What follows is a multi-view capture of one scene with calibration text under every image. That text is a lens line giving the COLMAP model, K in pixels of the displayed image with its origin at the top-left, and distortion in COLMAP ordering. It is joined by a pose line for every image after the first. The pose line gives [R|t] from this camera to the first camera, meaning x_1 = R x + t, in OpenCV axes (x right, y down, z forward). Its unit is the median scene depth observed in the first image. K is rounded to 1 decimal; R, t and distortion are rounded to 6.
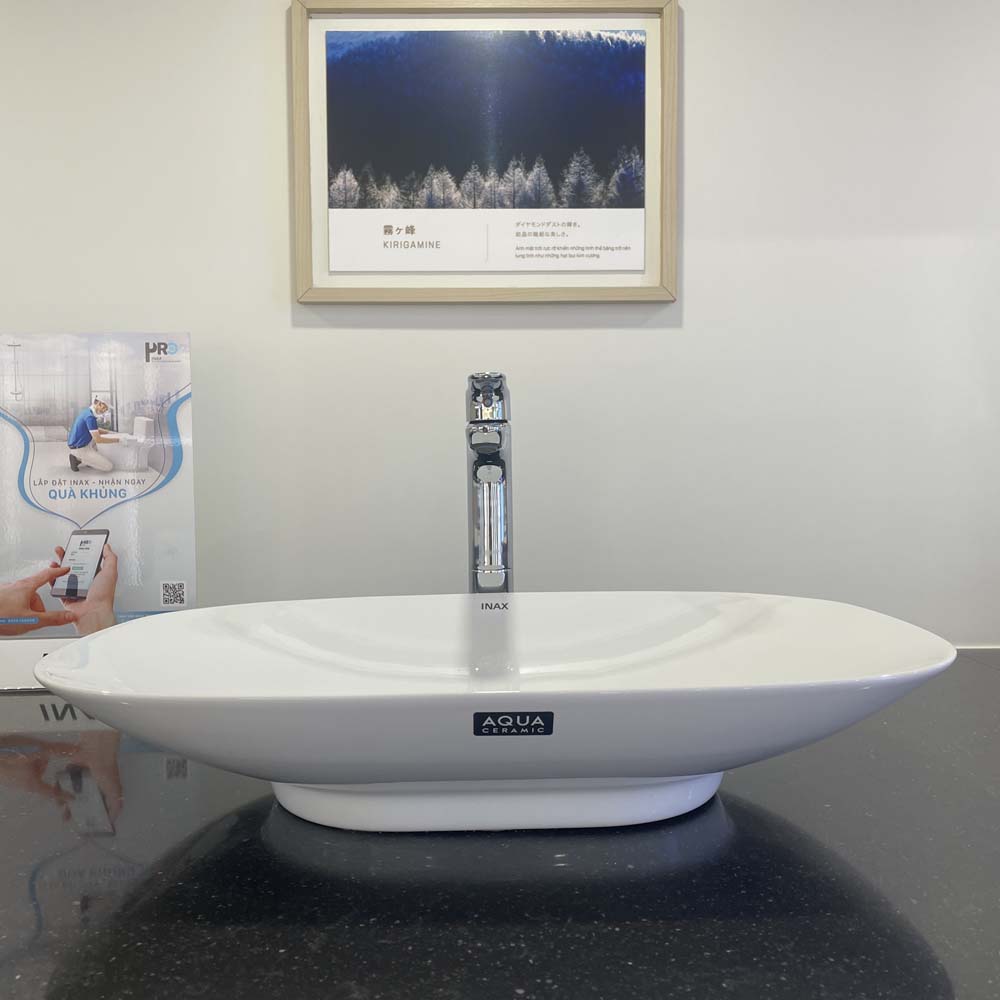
lens RADIAL K [[1021.8, 0, 500.0], [0, 1021.8, 500.0], [0, 0, 1]] dist [0.067758, -0.101696]
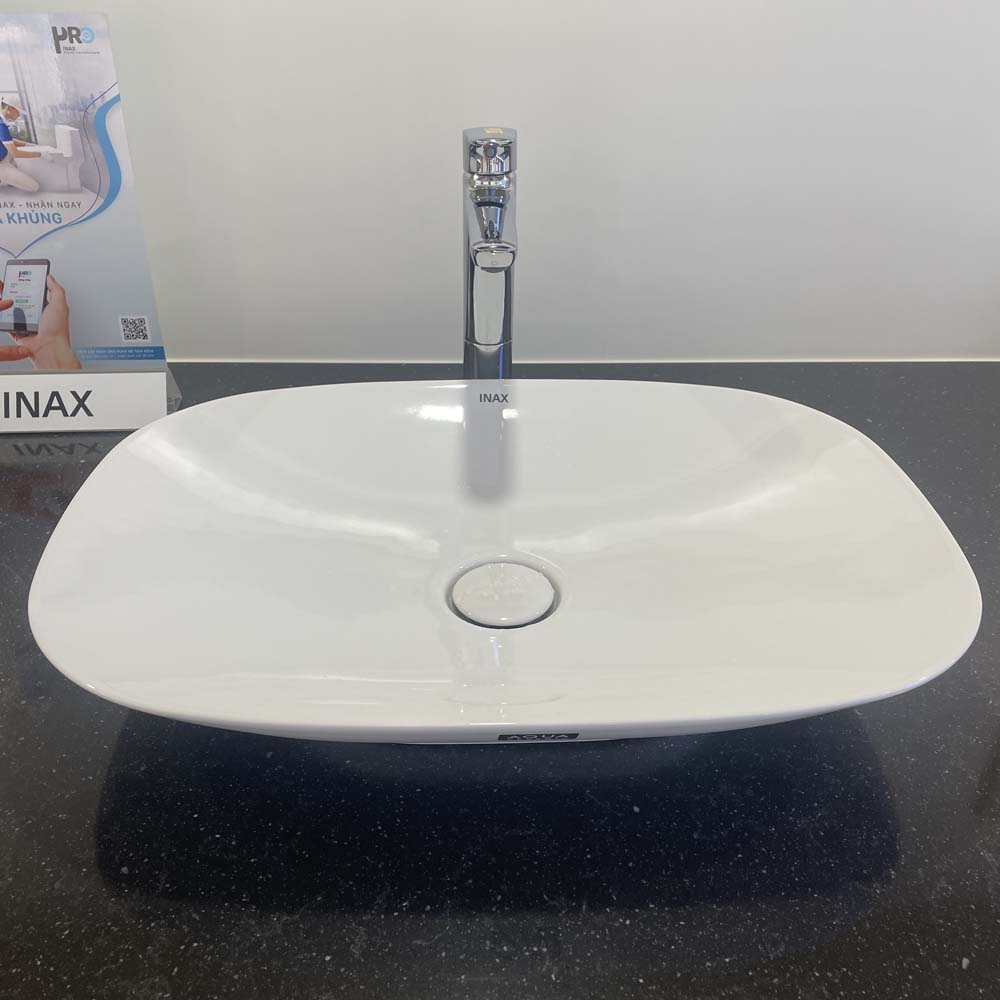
lens RADIAL K [[1021.8, 0, 500.0], [0, 1021.8, 500.0], [0, 0, 1]] dist [0.067758, -0.101696]
pose [[0.998827, 0.008677, 0.047637, -0.037422], [-0.031380, 0.865249, 0.500359, -0.245173], [-0.036876, -0.501267, 0.864507, 0.126212]]
